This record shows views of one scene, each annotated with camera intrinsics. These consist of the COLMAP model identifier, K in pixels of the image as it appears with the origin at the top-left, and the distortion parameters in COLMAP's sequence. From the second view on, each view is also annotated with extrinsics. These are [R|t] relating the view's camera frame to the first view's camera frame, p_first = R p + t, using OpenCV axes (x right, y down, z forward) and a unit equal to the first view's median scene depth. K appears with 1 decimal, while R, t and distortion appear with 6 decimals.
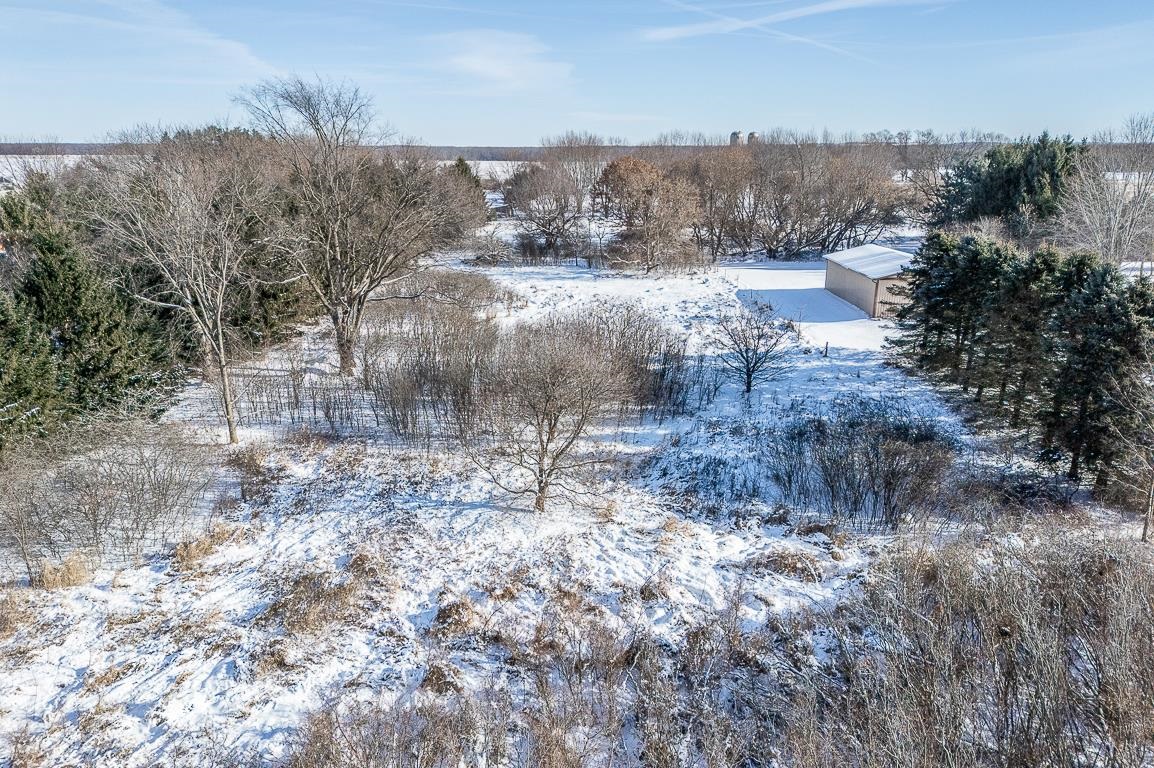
lens RADIAL K [[854.7, 0, 574.8], [0, 854.7, 390.6], [0, 0, 1]] dist [0.015642, -0.008111]
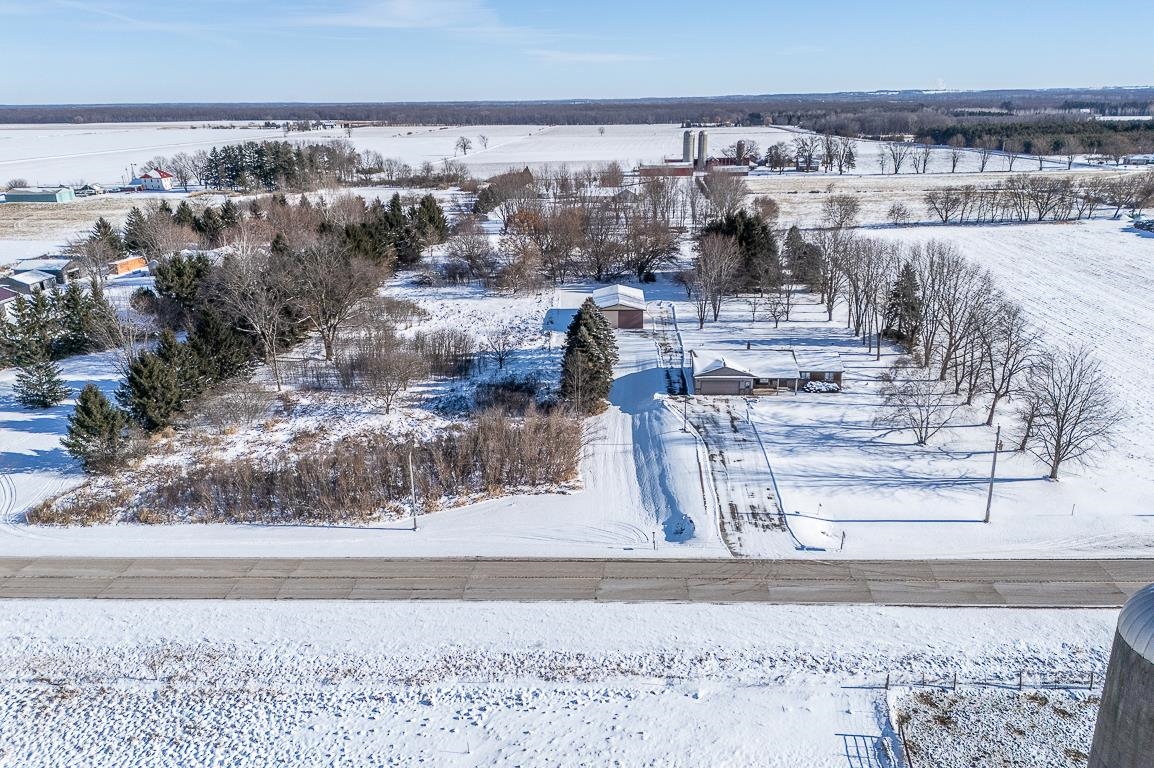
lens RADIAL K [[854.7, 0, 578.6], [0, 854.7, 378.4], [0, 0, 1]] dist [0.015642, -0.008111]
pose [[0.999545, -0.001803, -0.030111, 0.567971], [0.003025, 0.999172, 0.040577, -0.077237], [0.030013, -0.040650, 0.998723, -1.518561]]
